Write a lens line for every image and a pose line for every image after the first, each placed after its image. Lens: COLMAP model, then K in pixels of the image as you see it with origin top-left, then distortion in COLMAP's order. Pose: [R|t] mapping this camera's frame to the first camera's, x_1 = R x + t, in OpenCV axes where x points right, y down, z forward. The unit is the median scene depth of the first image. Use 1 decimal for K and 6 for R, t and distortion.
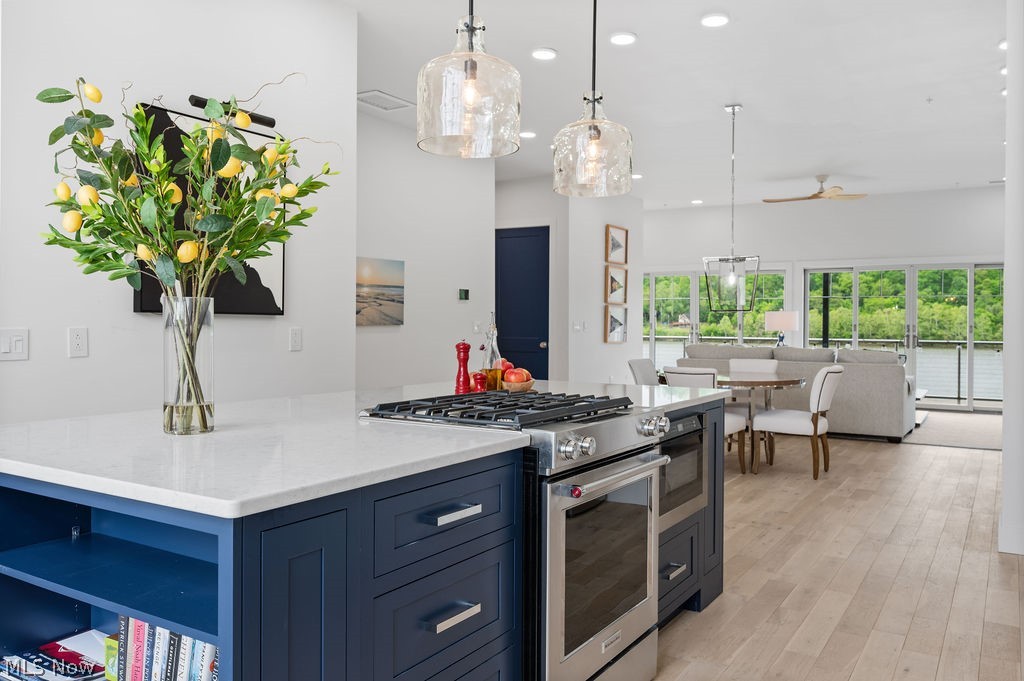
lens RADIAL K [[825.8, 0, 506.7], [0, 825.8, 322.4], [0, 0, 1]] dist [-0.000200, -0.008234]
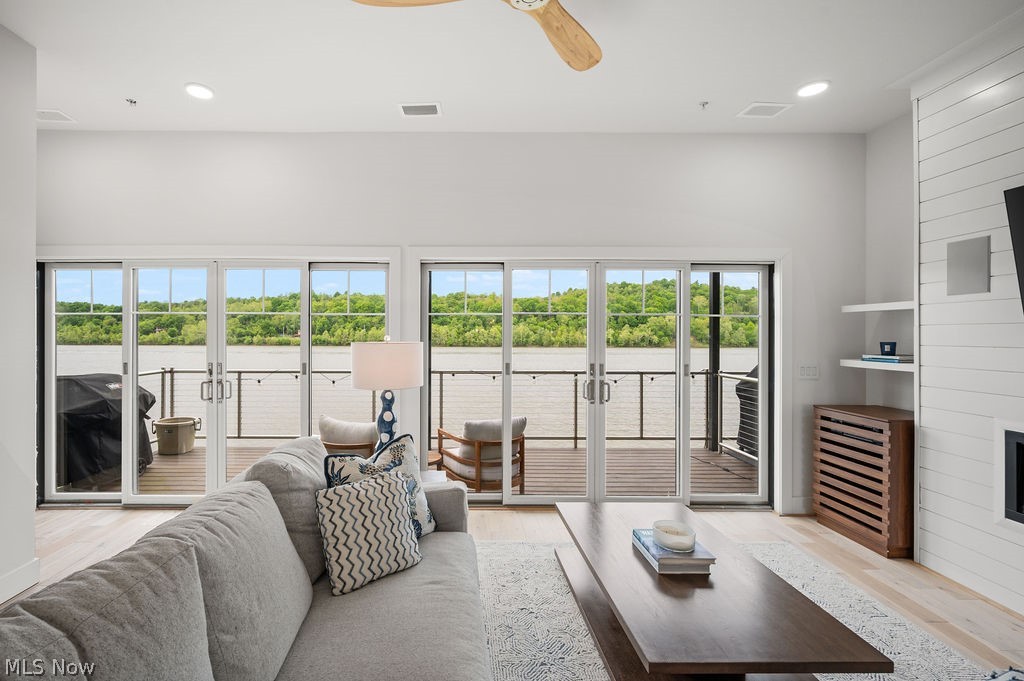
lens RADIAL K [[441.8, 0, 462.7], [0, 441.8, 339.1], [0, 0, 1]] dist [0.012120, -0.000110]
pose [[0.848955, -0.010302, 0.528365, 0.266709], [0.003698, 0.999901, 0.013555, -0.020906], [-0.528453, -0.009554, 0.848909, 0.859448]]
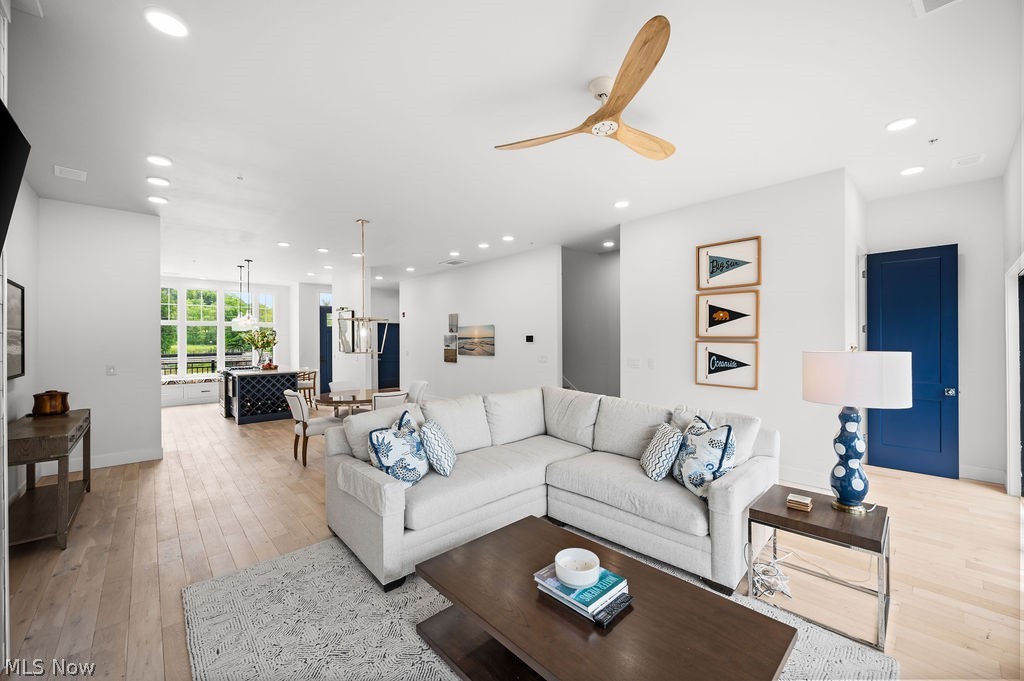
lens RADIAL K [[411.8, 0, 508.7], [0, 411.8, 341.0], [0, 0, 1]] dist [0.002568, -0.001121]
pose [[-0.287052, -0.004810, -0.957903, 0.632244], [0.004796, 0.999968, -0.006459, -0.020385], [0.957903, -0.006448, -0.287020, 1.006029]]
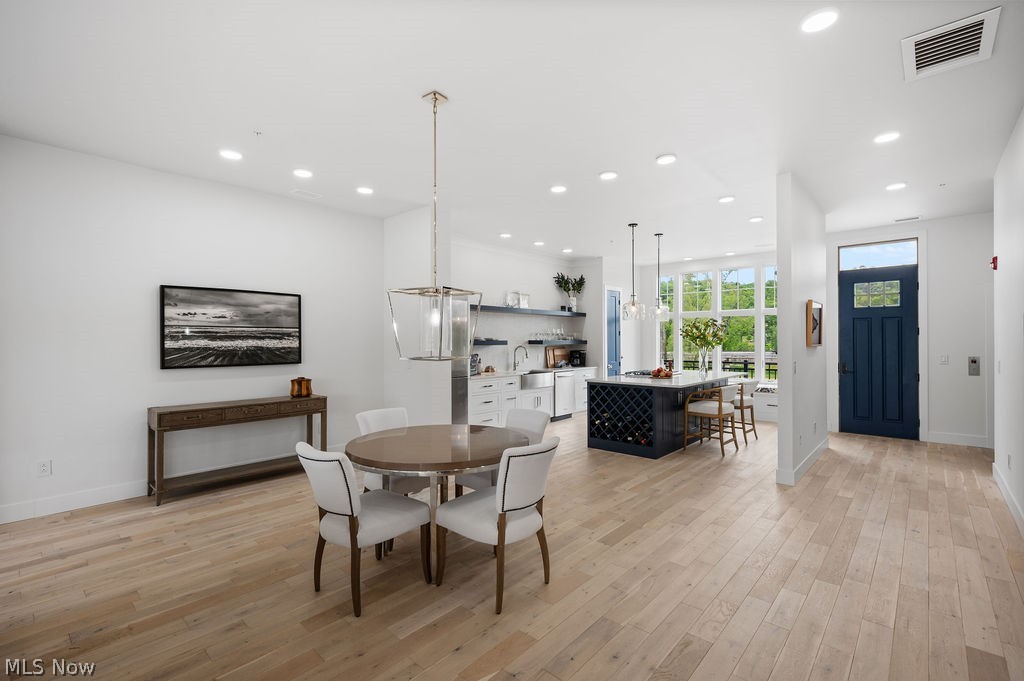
lens RADIAL K [[462.2, 0, 512.8], [0, 462.2, 343.3], [0, 0, 1]] dist [0.001055, -0.001007]
pose [[-0.985041, -0.003927, 0.172276, 0.086356], [-0.002942, 0.999978, 0.005969, -0.020945], [-0.172295, 0.005373, -0.985031, 0.962870]]
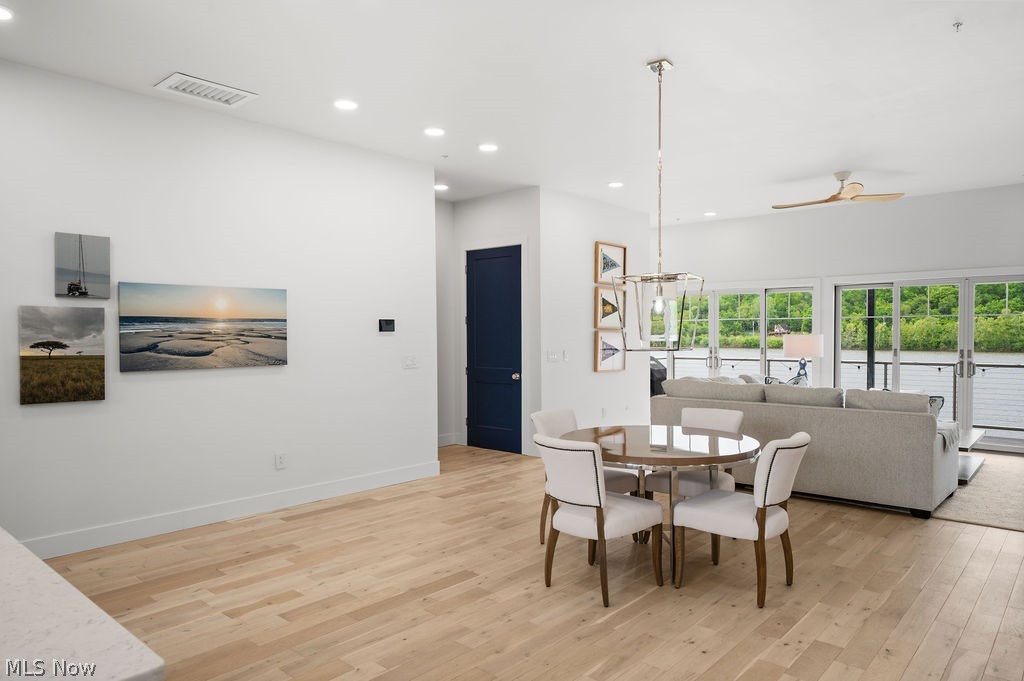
lens RADIAL K [[676.6, 0, 514.9], [0, 676.6, 347.7], [0, 0, 1]] dist [0.006550, -0.005524]
pose [[0.986093, -0.007429, -0.166029, 0.167811], [0.010987, 0.999729, 0.020524, -0.019809], [0.165832, -0.022062, 0.985907, 0.269164]]
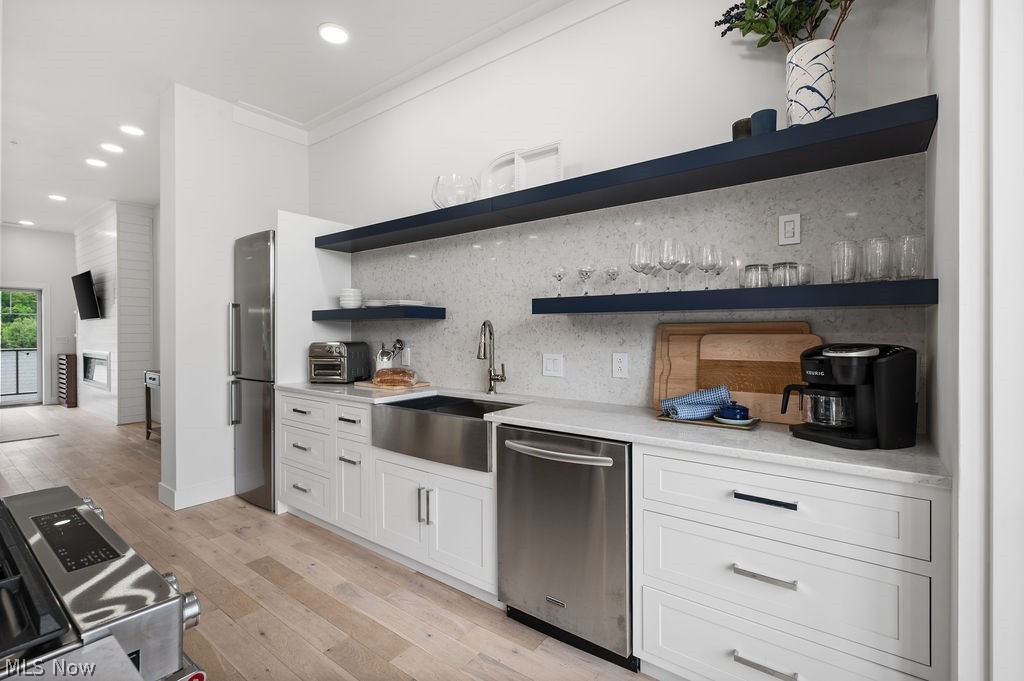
lens RADIAL K [[462.2, 0, 515.8], [0, 462.2, 334.2], [0, 0, 1]] dist [0.001055, -0.001007]
pose [[0.092235, -0.010402, 0.995683, -0.041610], [0.001069, 0.999946, 0.010347, -0.007401], [-0.995737, 0.000110, 0.092242, 0.167340]]
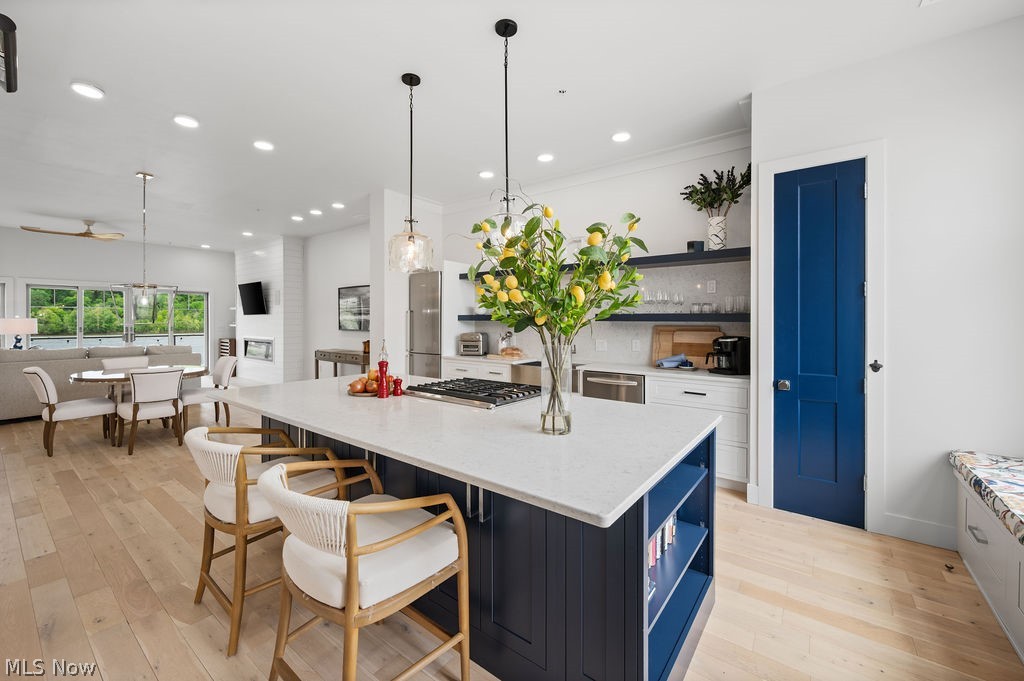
lens RADIAL K [[411.8, 0, 518.7], [0, 411.8, 321.5], [0, 0, 1]] dist [0.002568, -0.001121]
pose [[0.087293, -0.009382, 0.996138, -0.241444], [-0.002604, 0.999950, 0.009647, -0.017847], [-0.996179, -0.003436, 0.087264, 0.219855]]
